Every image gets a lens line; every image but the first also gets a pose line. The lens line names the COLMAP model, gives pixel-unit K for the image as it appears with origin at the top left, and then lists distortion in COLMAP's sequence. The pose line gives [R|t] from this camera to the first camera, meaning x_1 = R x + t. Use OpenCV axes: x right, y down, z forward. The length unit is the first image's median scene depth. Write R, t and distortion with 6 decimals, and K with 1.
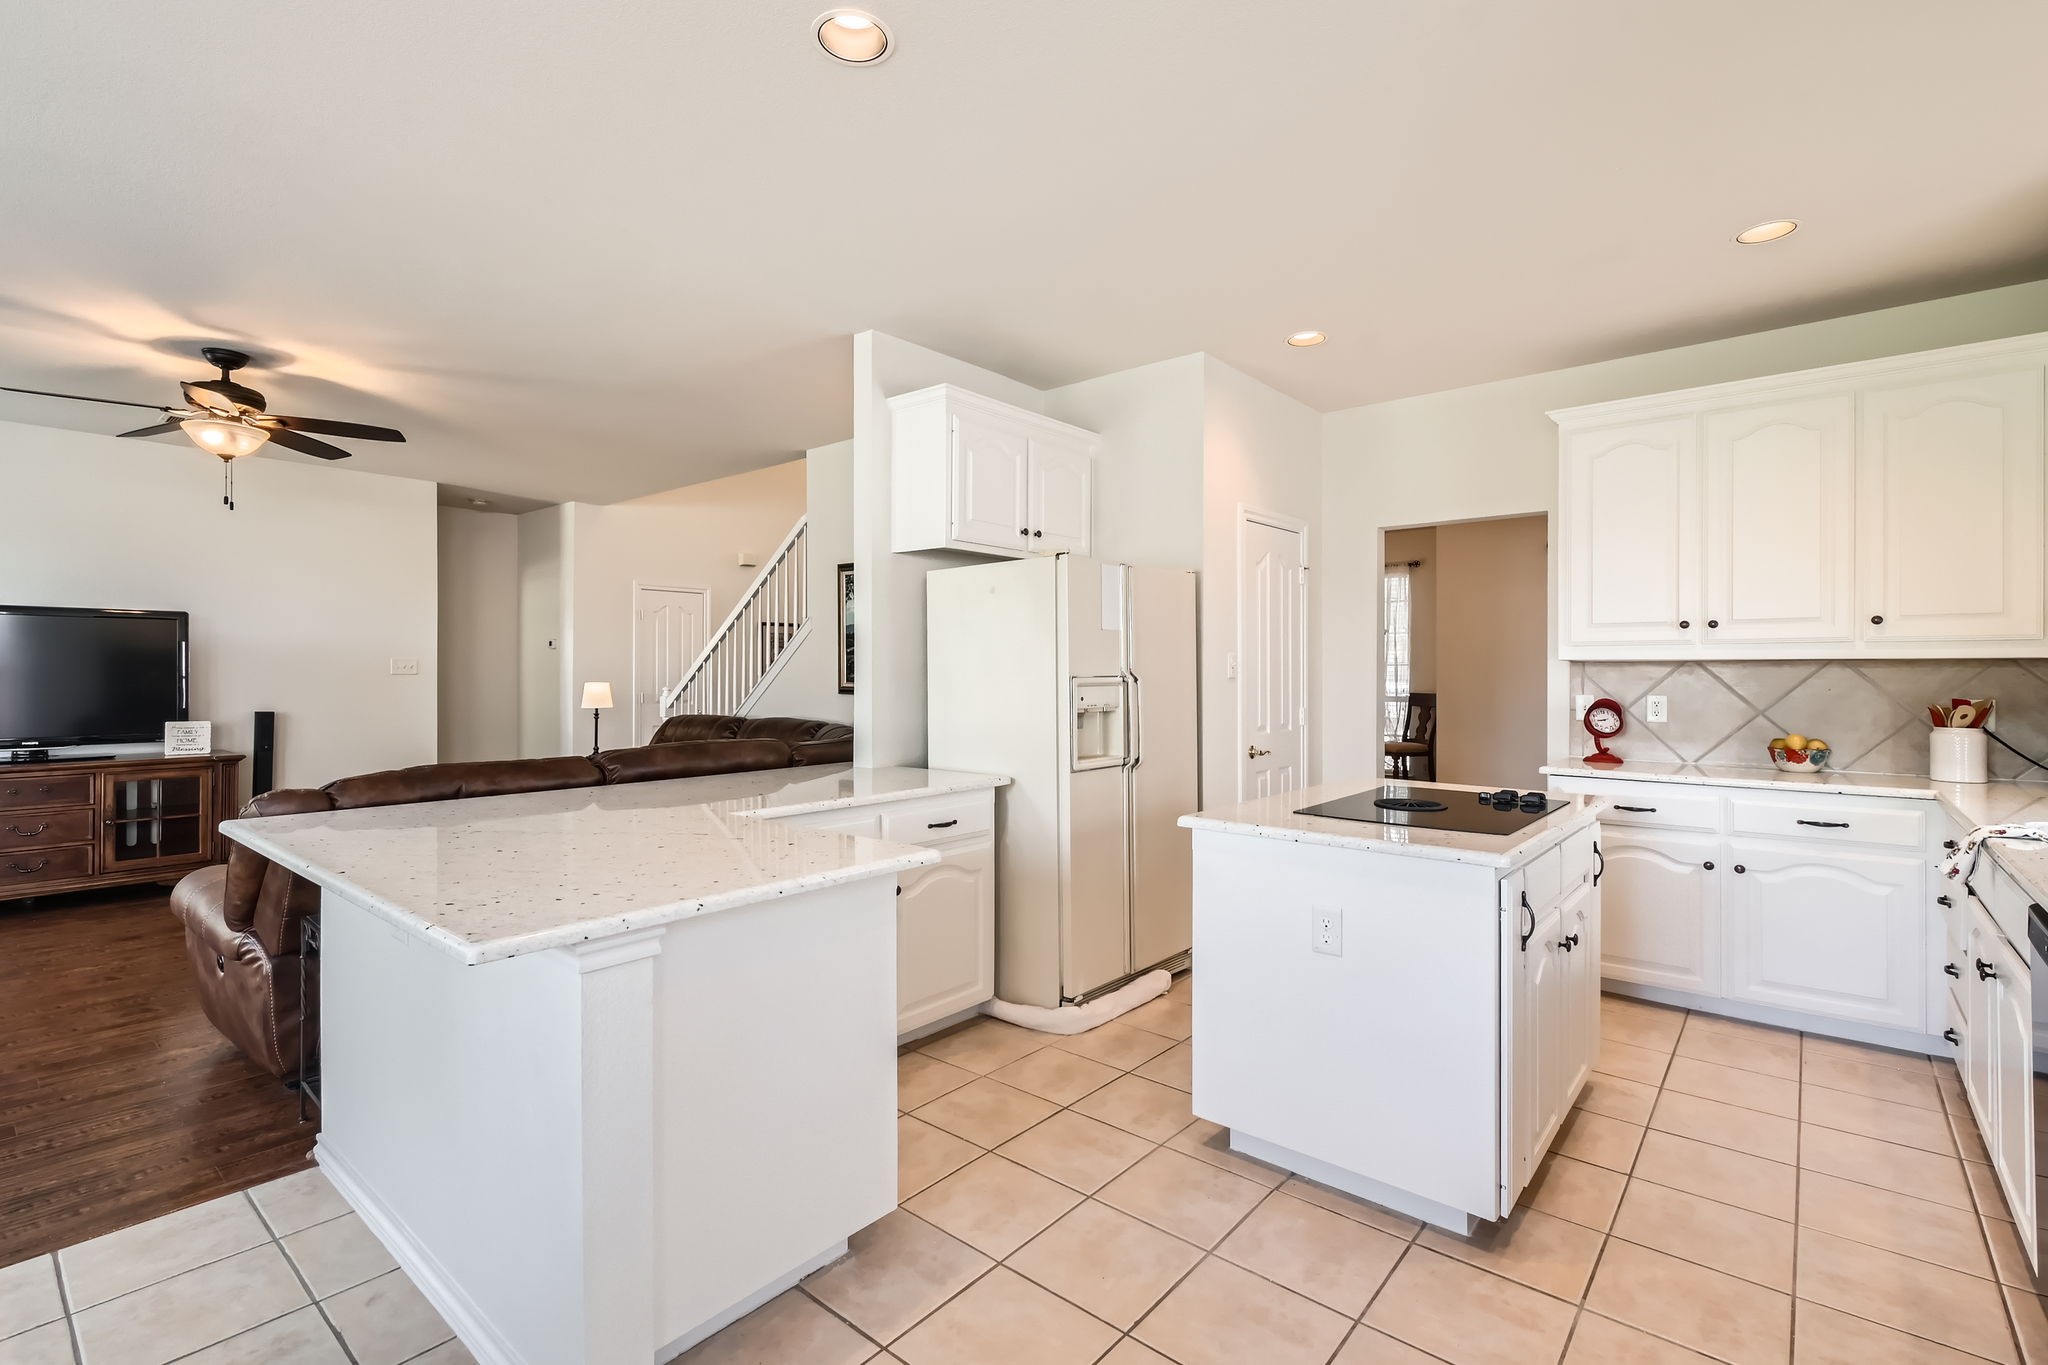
lens RADIAL K [[929.0, 0, 1024.0], [0, 929.0, 668.2], [0, 0, 1]] dist [0.005541, -0.002482]
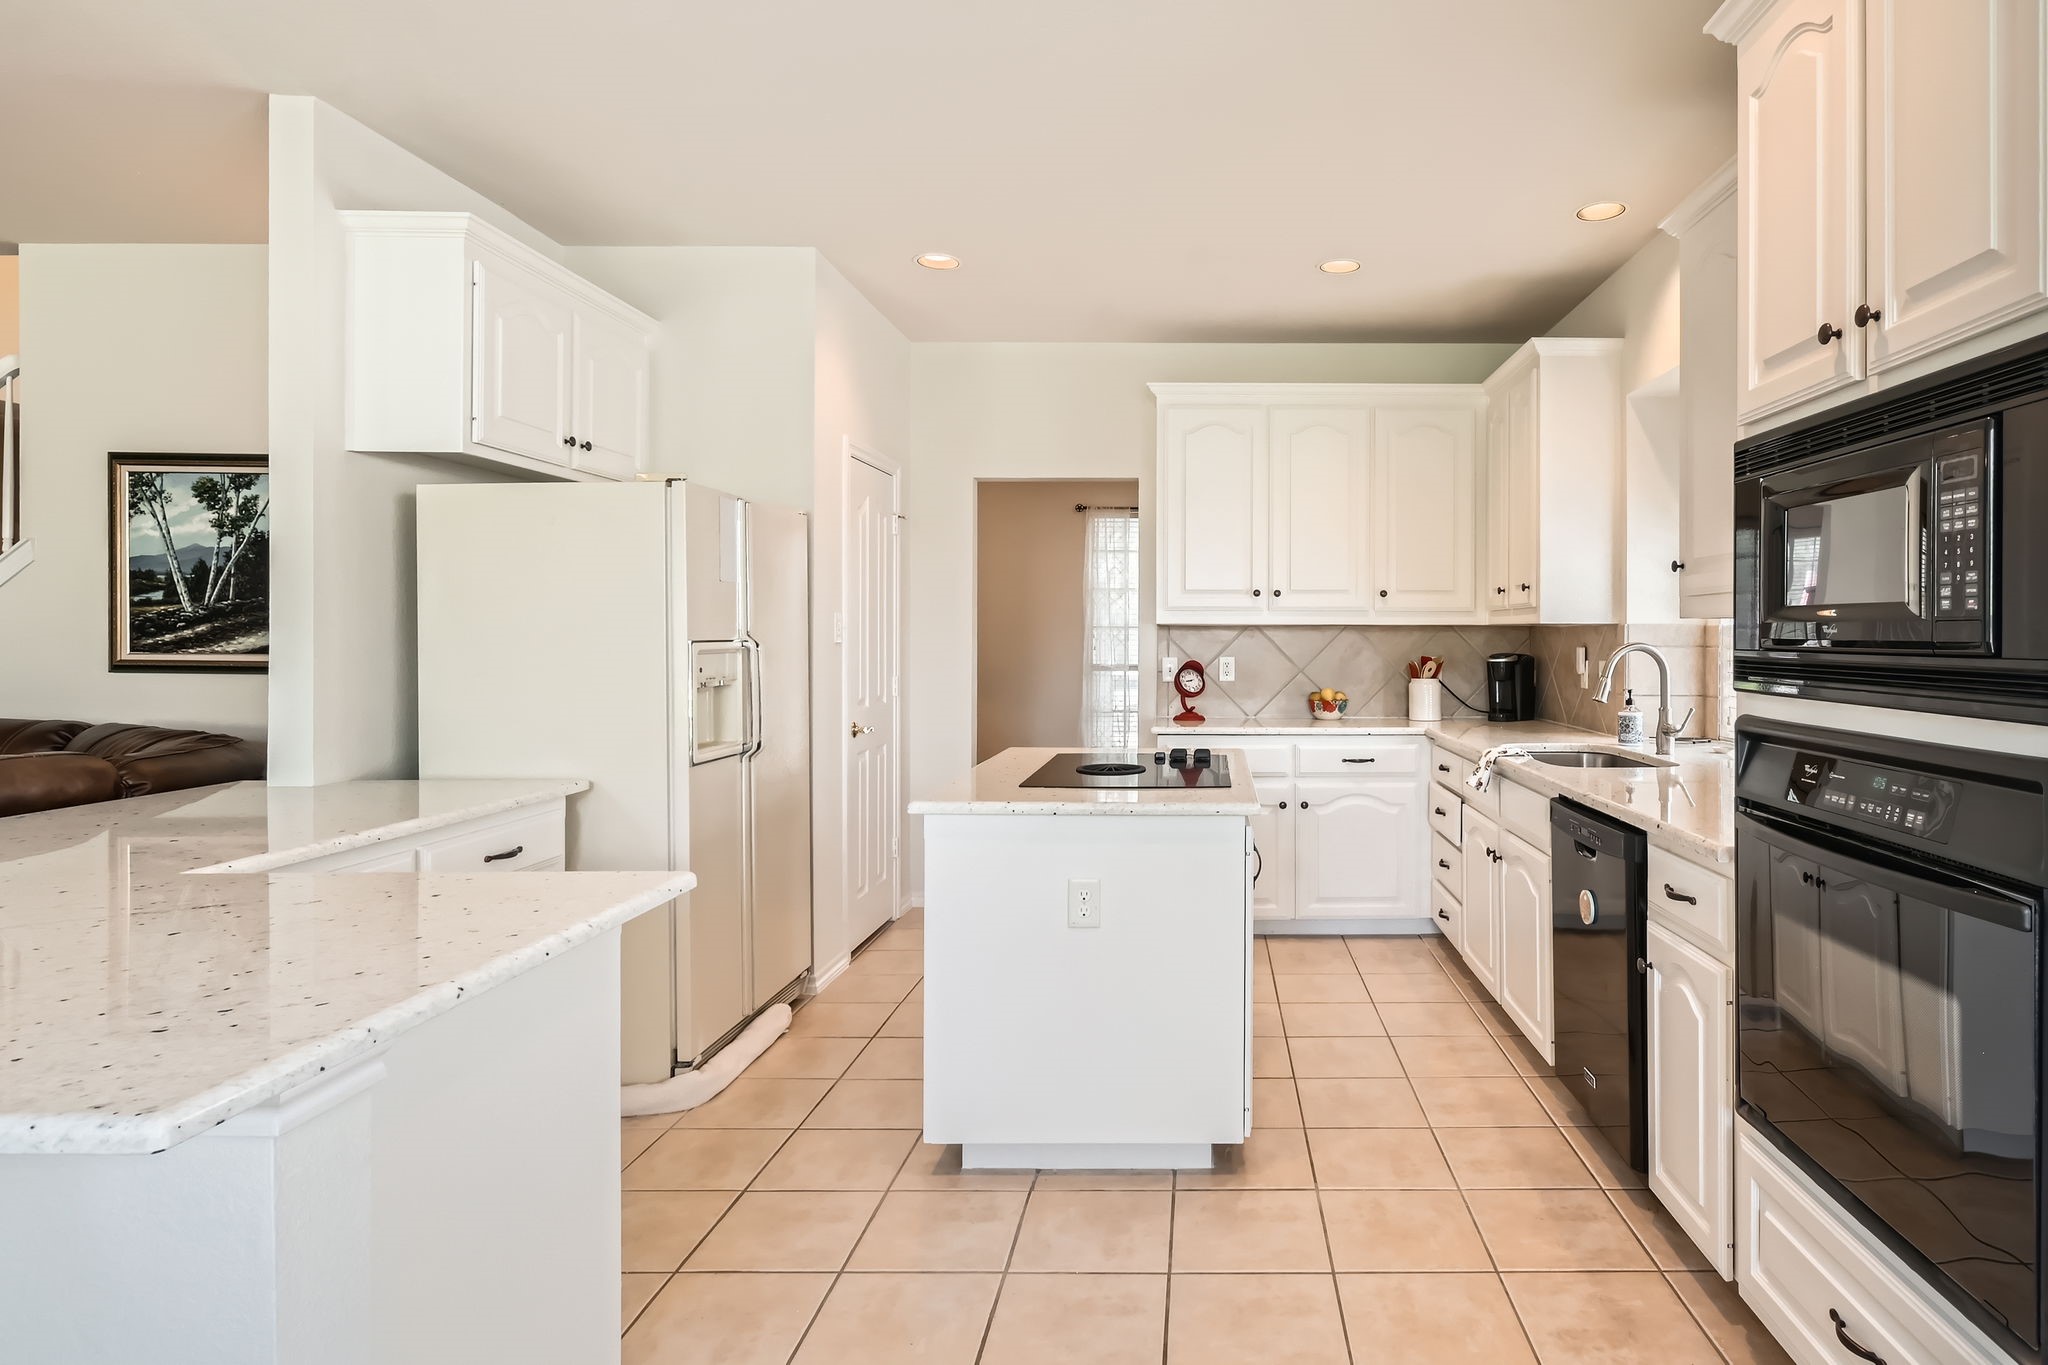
lens RADIAL K [[1111.0, 0, 1200.8], [0, 1111.0, 632.5], [0, 0, 1]] dist [0.005009, -0.001126]
pose [[0.761153, 0.001792, 0.648570, -0.195527], [-0.002647, 0.999996, 0.000343, 0.000274], [-0.648567, -0.001978, 0.761155, 0.025901]]
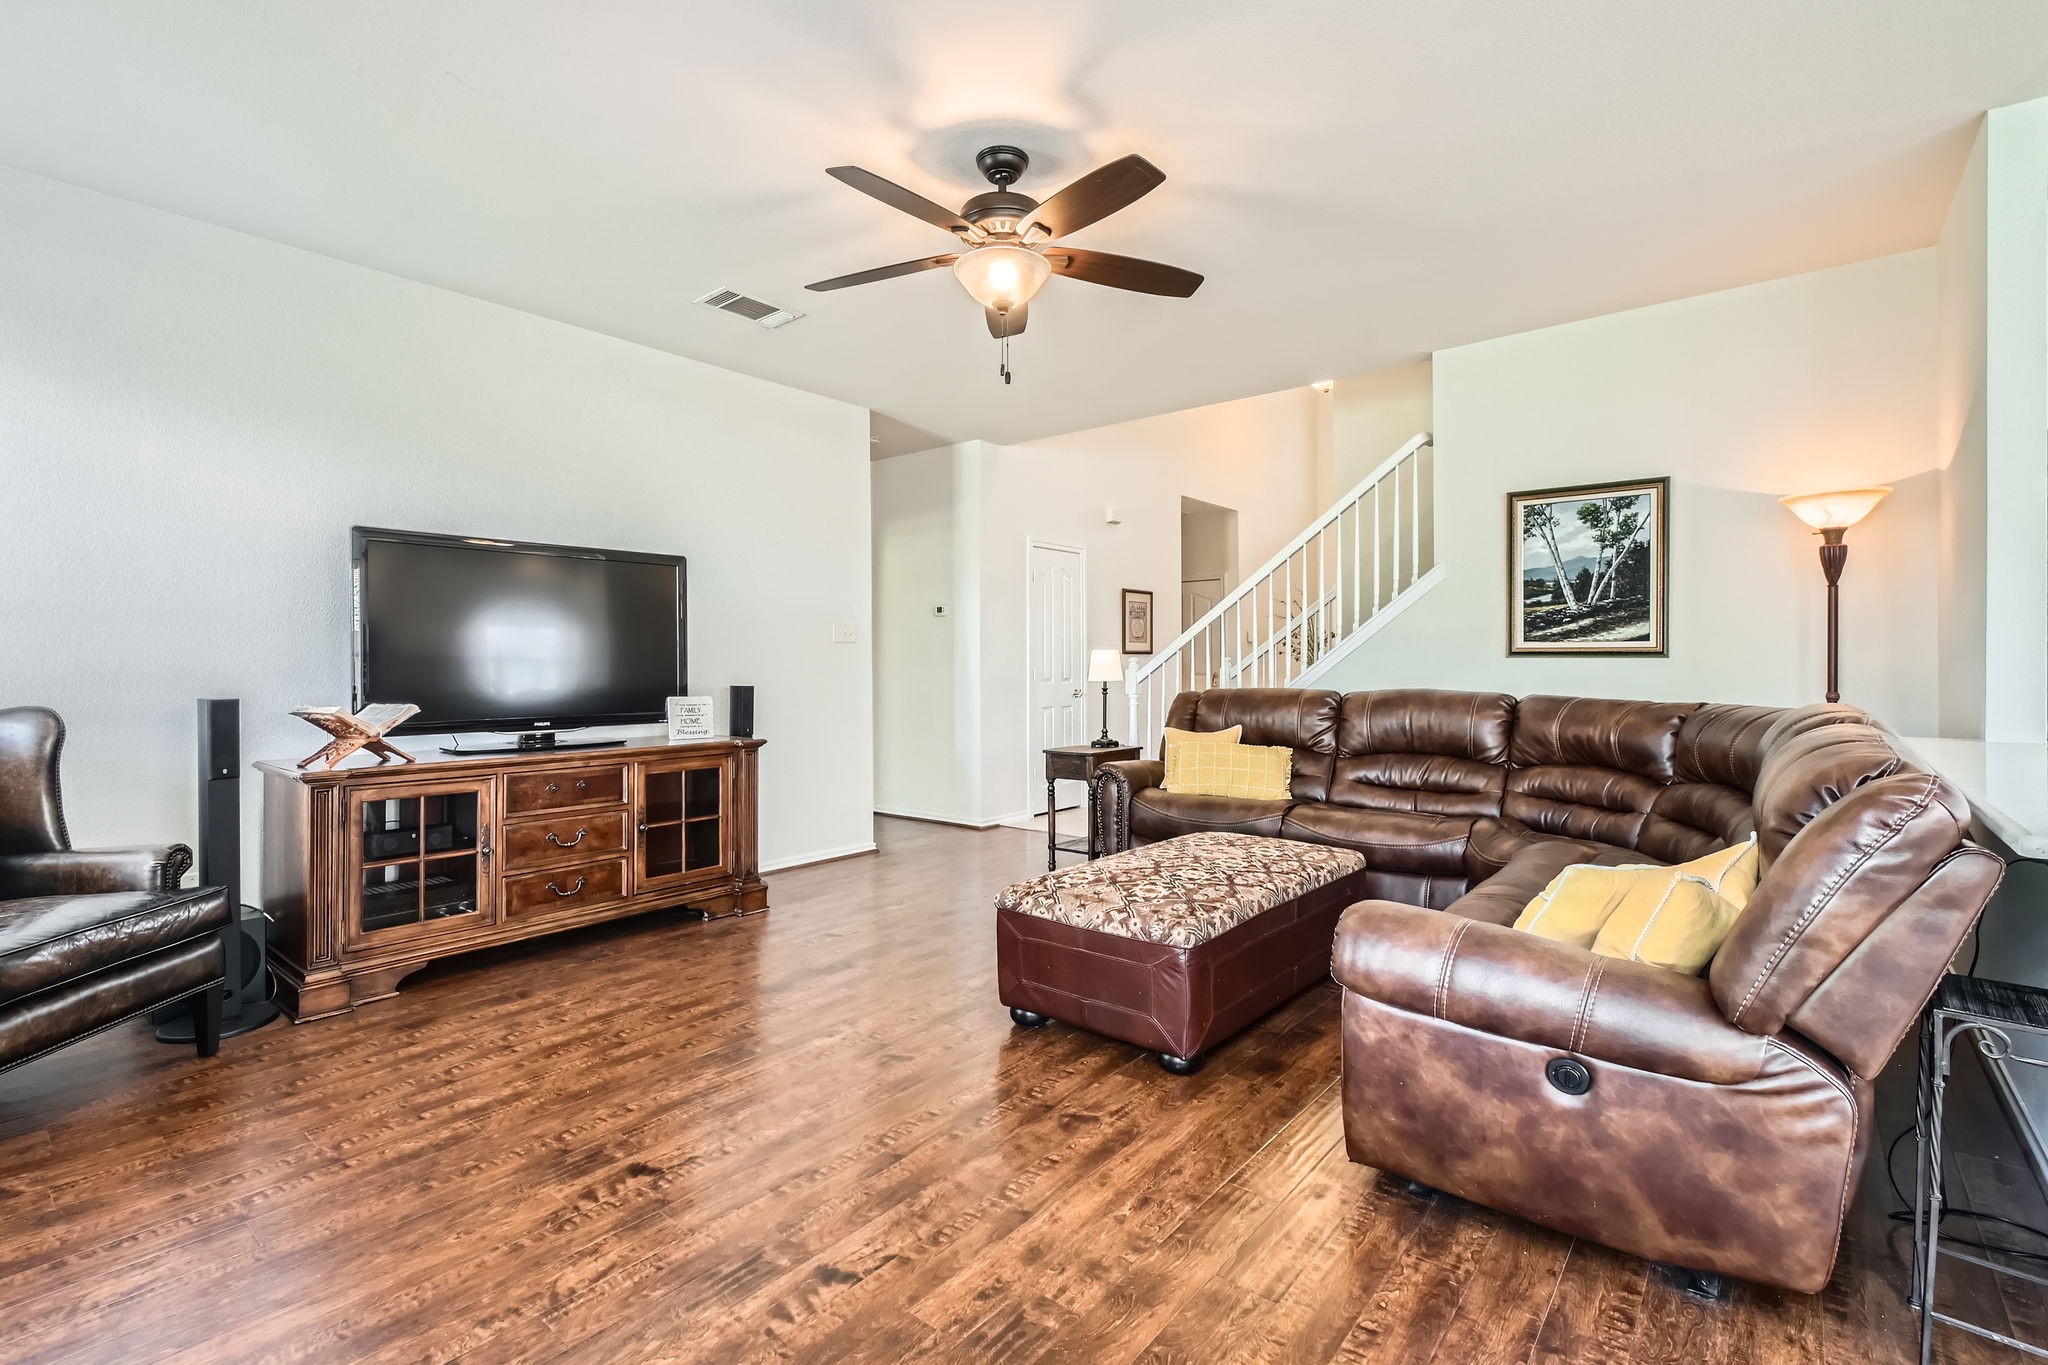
lens RADIAL K [[929.0, 0, 1033.1], [0, 929.0, 671.9], [0, 0, 1]] dist [0.005541, -0.002482]
pose [[0.999945, -0.005512, 0.008956, -0.899767], [0.005400, 0.999907, 0.012537, 0.041121], [-0.009024, -0.012488, 0.999881, 0.321337]]
